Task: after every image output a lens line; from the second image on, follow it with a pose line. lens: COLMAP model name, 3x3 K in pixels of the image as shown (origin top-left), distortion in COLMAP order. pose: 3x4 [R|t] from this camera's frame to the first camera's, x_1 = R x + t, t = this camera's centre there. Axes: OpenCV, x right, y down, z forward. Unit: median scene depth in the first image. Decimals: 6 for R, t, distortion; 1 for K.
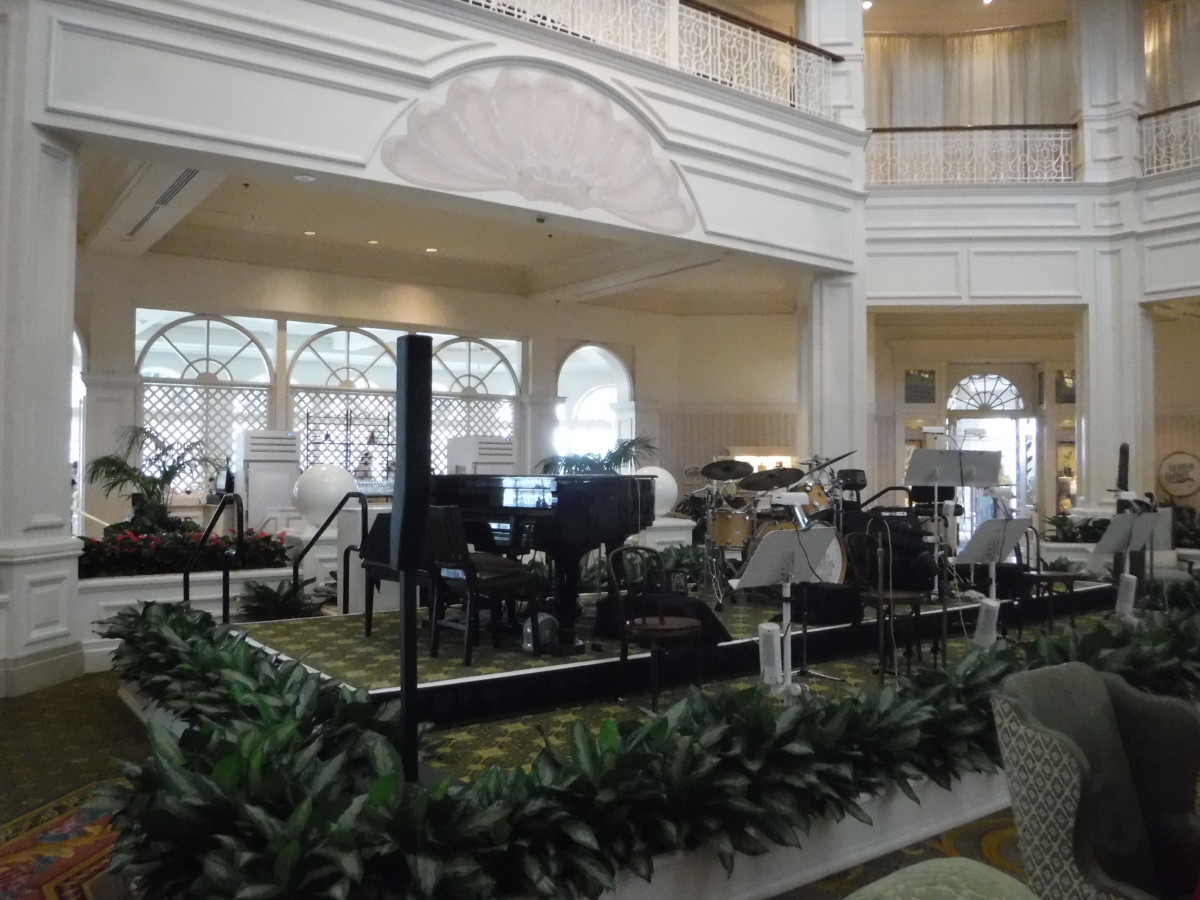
lens RADIAL K [[966.4, 0, 600.0], [0, 966.4, 450.0], [0, 0, 1]] dist [-0.121251, 0.055002]
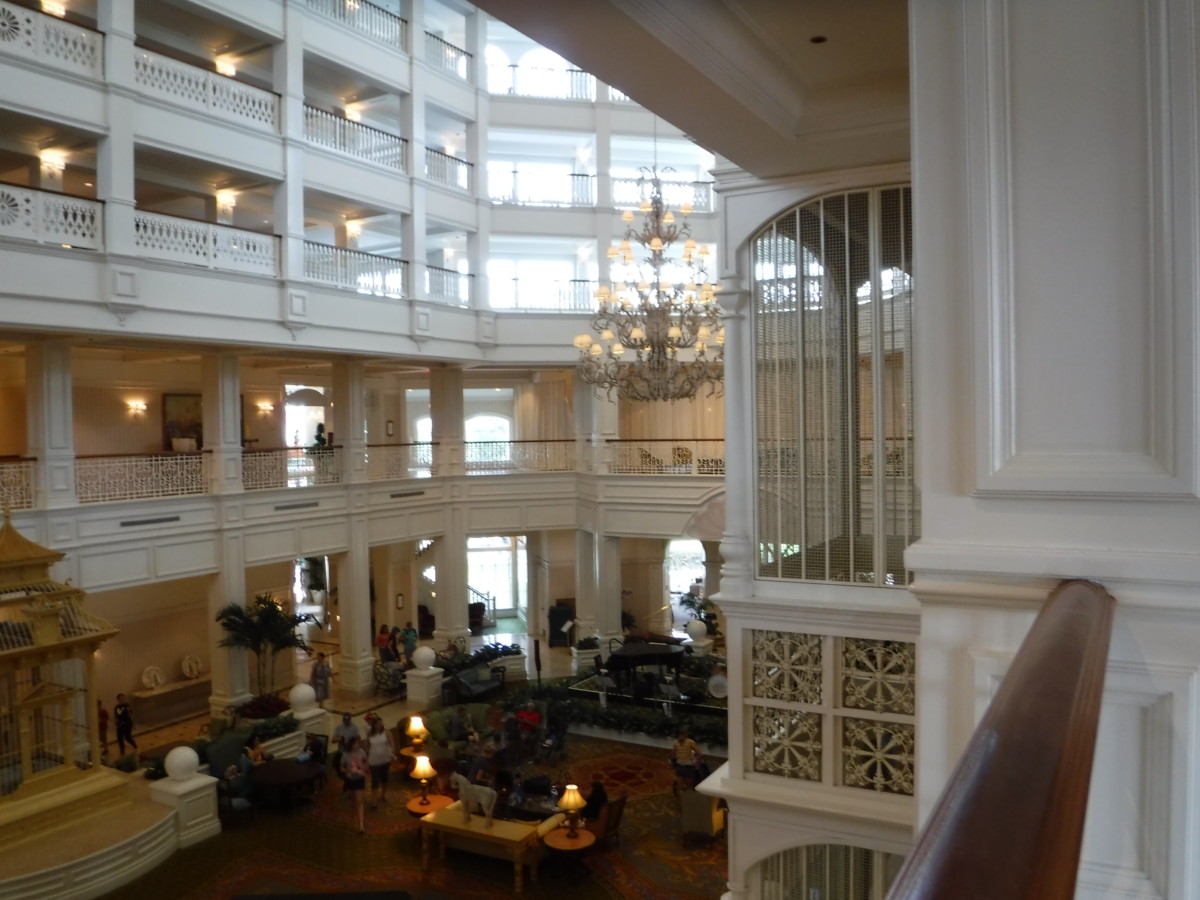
lens RADIAL K [[966.4, 0, 600.0], [0, 966.4, 450.0], [0, 0, 1]] dist [-0.121251, 0.055002]
pose [[0.409283, 0.008117, -0.912372, 2.130828], [0.032569, 0.999193, 0.023500, -0.543983], [0.911826, -0.039334, 0.408688, -0.481969]]
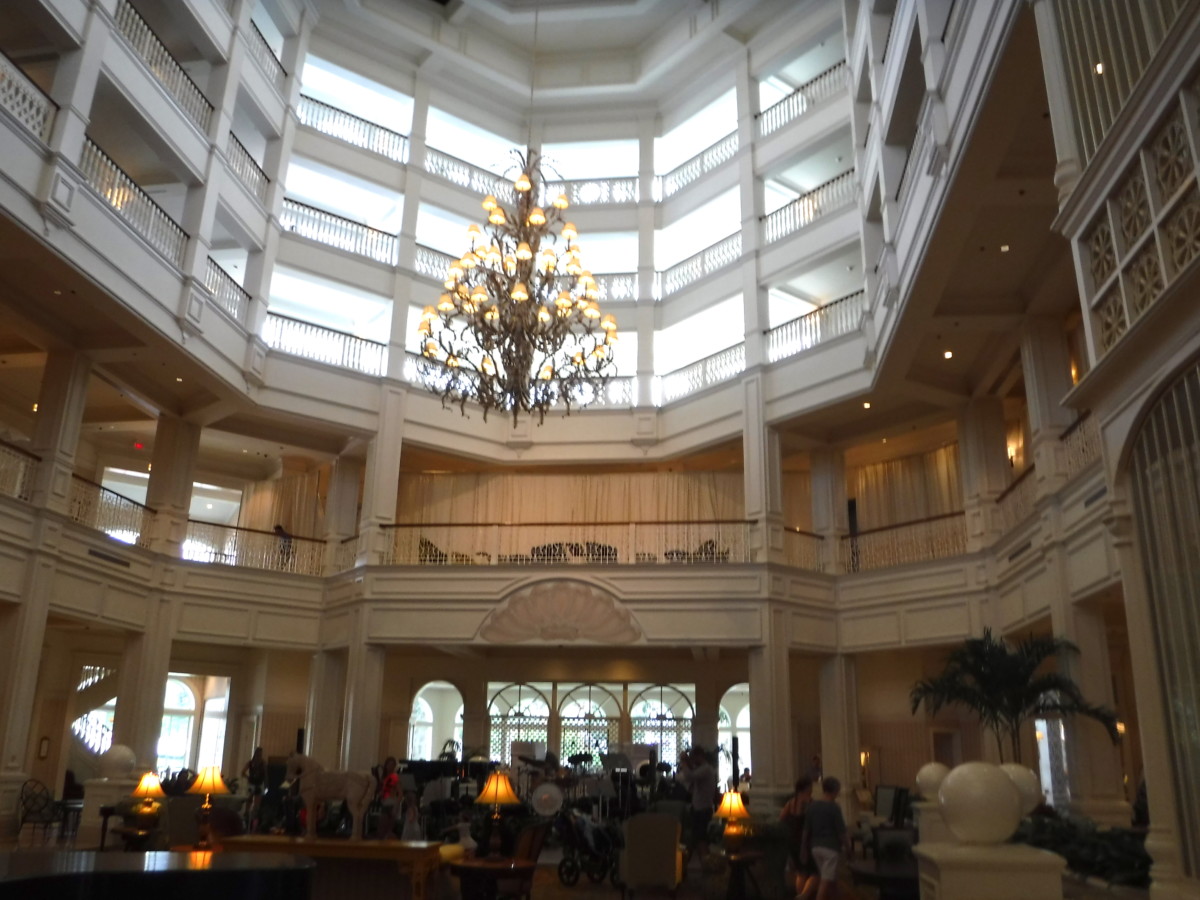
lens RADIAL K [[966.4, 0, 600.0], [0, 966.4, 450.0], [0, 0, 1]] dist [-0.121251, 0.055002]
pose [[0.723614, -0.202706, -0.659768, 1.488878], [-0.002435, 0.955145, -0.296128, -0.010120], [0.690201, 0.215888, 0.690663, -0.562035]]
